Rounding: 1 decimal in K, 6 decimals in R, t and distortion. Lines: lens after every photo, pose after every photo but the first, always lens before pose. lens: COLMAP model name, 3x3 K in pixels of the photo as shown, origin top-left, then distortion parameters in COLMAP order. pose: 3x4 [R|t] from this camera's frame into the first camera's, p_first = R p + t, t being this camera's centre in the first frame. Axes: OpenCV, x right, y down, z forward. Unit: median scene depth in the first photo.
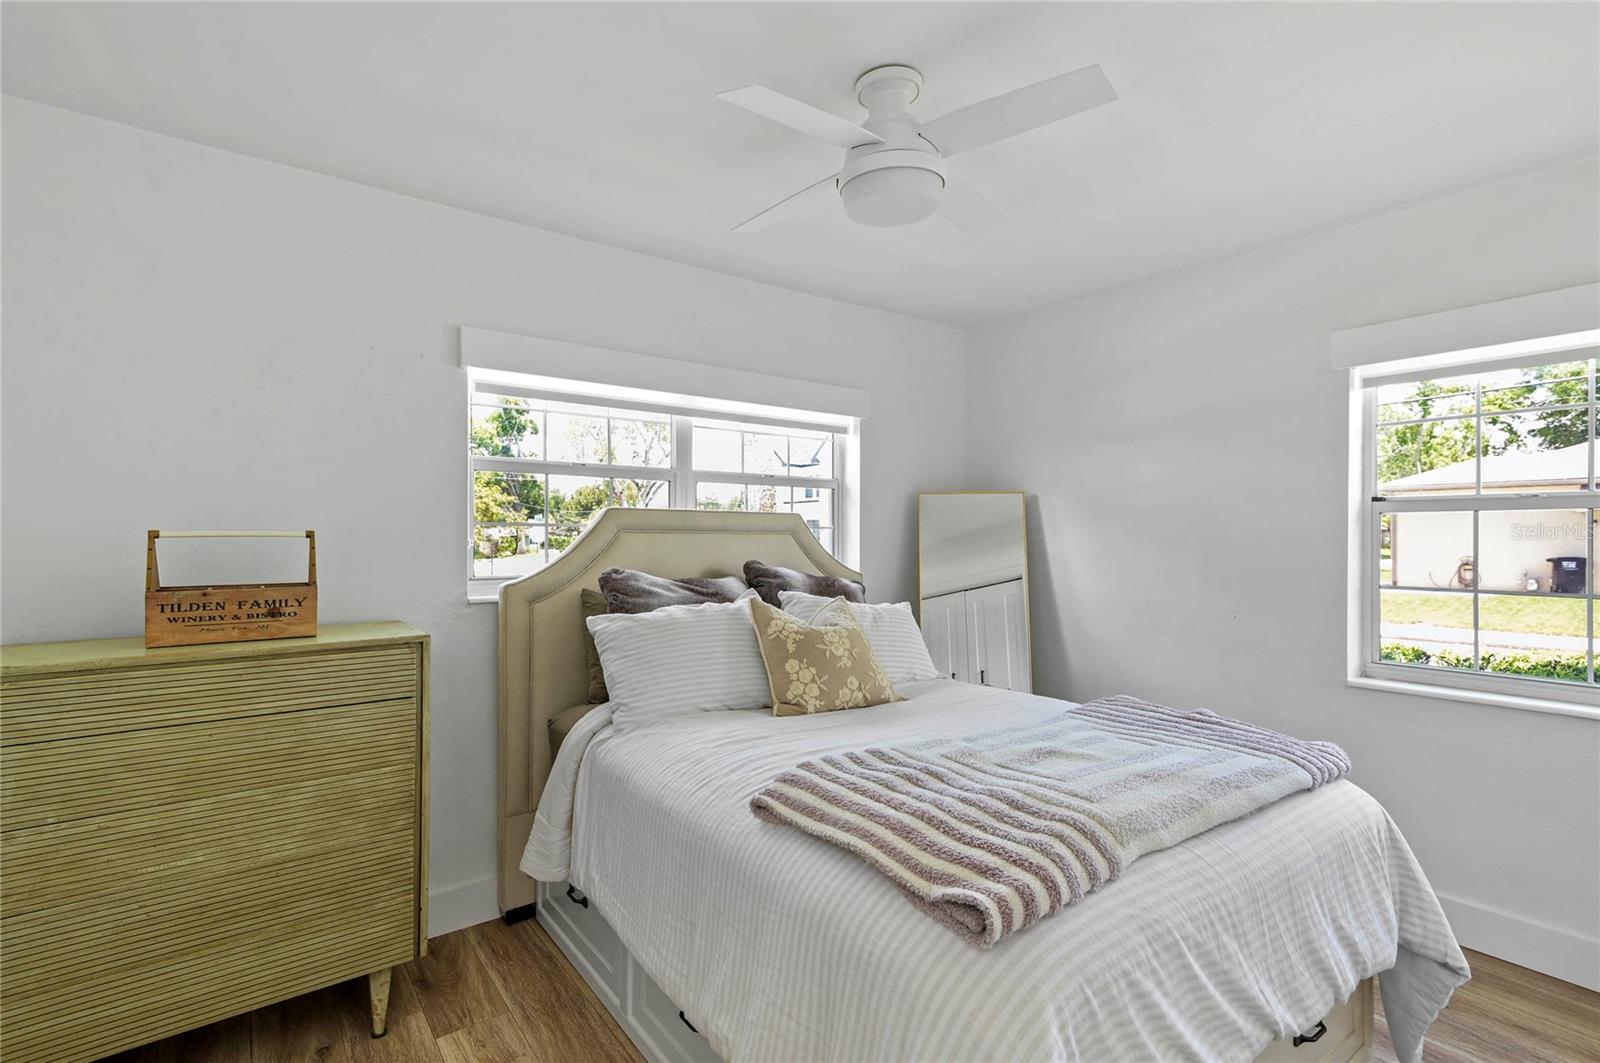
lens RADIAL K [[749.9, 0, 800.3], [0, 749.9, 529.1], [0, 0, 1]] dist [0.021901, -0.000249]
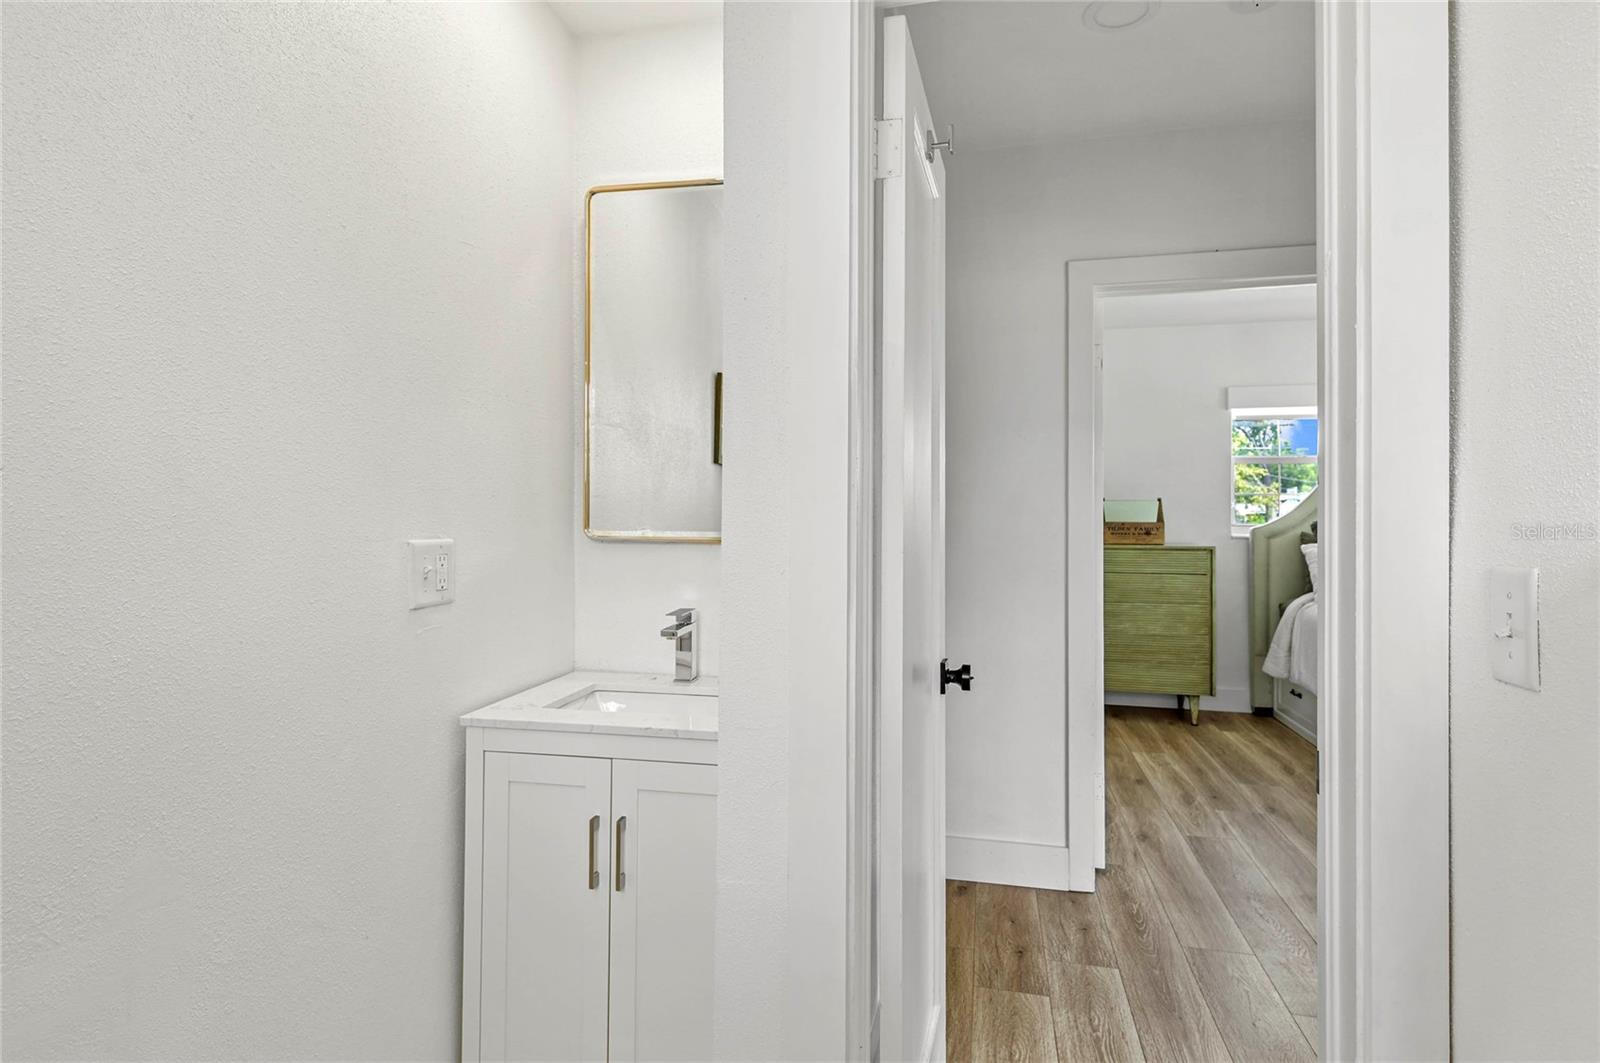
lens RADIAL K [[842.7, 0, 791.1], [0, 842.7, 501.9], [0, 0, 1]] dist [0.014732, -0.000280]
pose [[0.642841, -0.001832, -0.765998, 0.512318], [-0.001913, 0.999990, -0.003998, 0.024032], [0.765998, 0.004036, 0.642831, -1.313169]]
